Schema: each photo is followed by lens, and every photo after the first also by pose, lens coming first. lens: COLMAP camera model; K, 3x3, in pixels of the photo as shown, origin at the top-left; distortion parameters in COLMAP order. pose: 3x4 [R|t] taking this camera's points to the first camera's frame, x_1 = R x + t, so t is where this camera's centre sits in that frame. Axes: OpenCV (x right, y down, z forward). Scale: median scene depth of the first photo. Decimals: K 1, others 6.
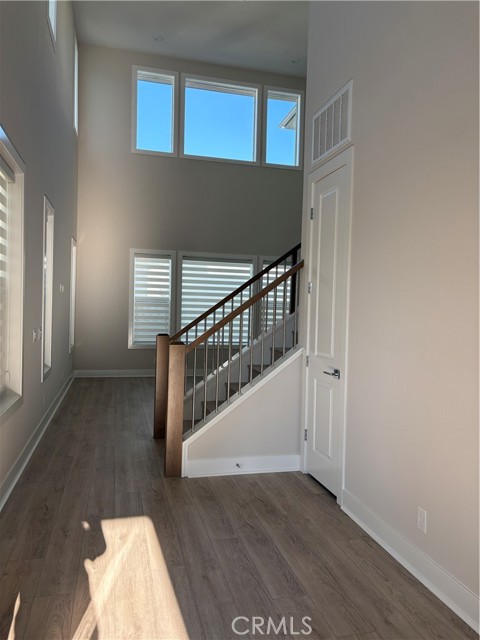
lens RADIAL K [[488.3, 0, 238.4], [0, 488.3, 320.1], [0, 0, 1]] dist [-0.007480, -0.006151]
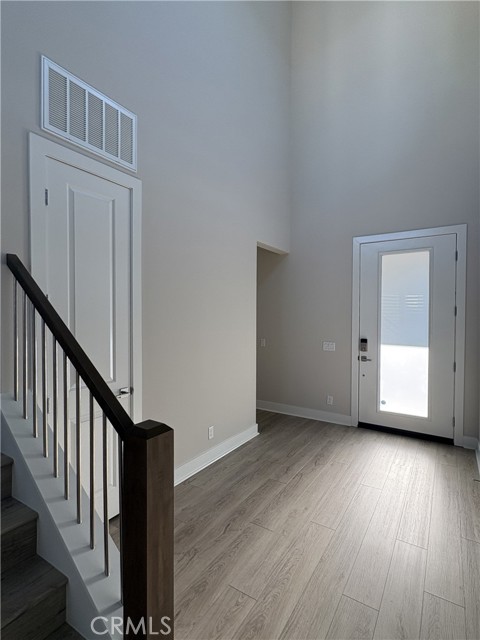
lens RADIAL K [[314.3, 0, 243.4], [0, 314.3, 318.4], [0, 0, 1]] dist [-0.005193, 0.000140]
pose [[-0.686107, -0.047765, 0.725931, -0.567430], [-0.019813, 0.998699, 0.046987, -0.104302], [-0.727231, 0.017855, -0.686161, 1.650405]]
